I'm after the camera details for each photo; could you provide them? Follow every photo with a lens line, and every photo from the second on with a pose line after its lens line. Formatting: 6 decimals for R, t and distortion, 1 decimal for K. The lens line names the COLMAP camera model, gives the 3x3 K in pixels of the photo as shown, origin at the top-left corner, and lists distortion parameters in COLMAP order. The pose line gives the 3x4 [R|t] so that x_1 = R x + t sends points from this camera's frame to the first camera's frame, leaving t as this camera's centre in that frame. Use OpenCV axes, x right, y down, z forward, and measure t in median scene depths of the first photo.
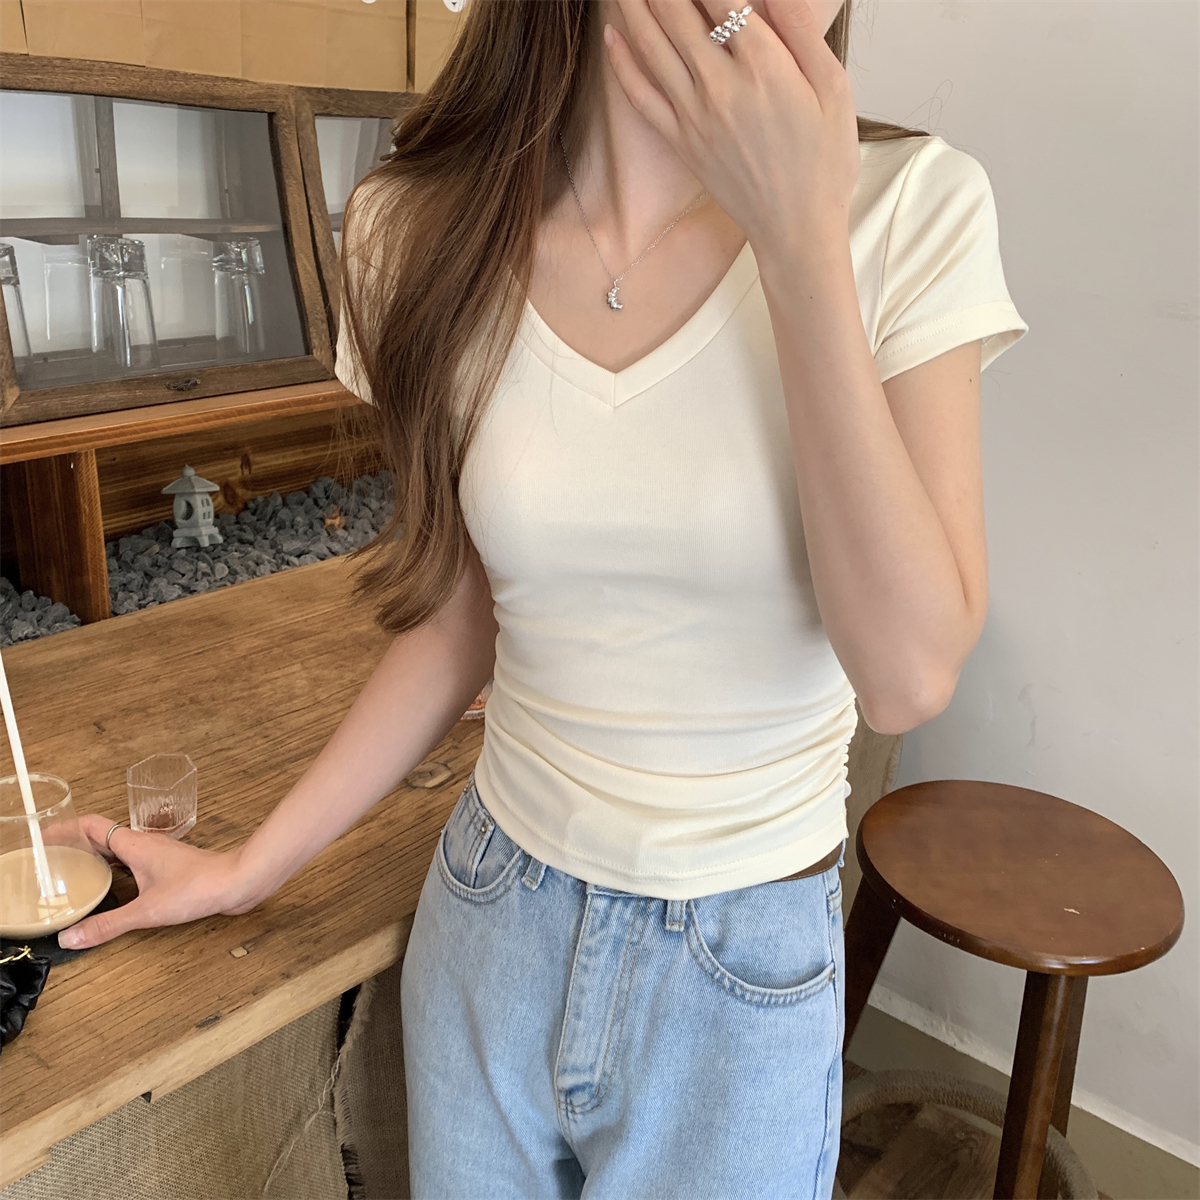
lens RADIAL K [[1257.7, 0, 646.5], [0, 1257.7, 566.1], [0, 0, 1]] dist [-0.073464, -0.010459]
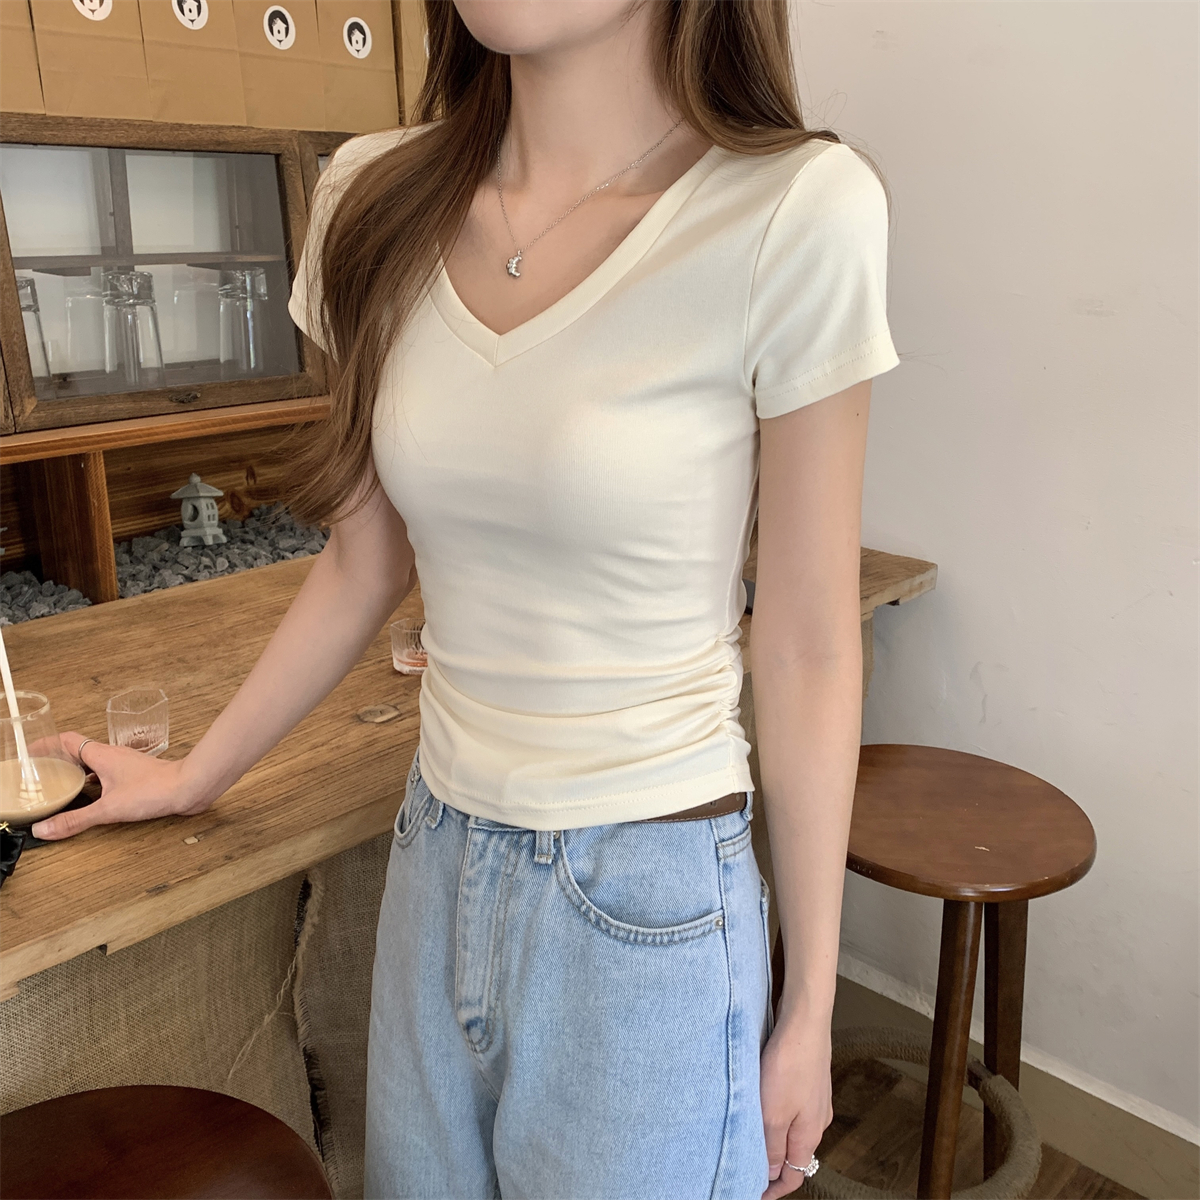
lens RADIAL K [[1257.7, 0, 646.5], [0, 1257.7, 566.1], [0, 0, 1]] dist [-0.073464, -0.010459]
pose [[0.998223, -0.026529, -0.053365, 0.107787], [0.023912, 0.998508, -0.049088, 0.077092], [0.054587, 0.047724, 0.997368, -0.099426]]
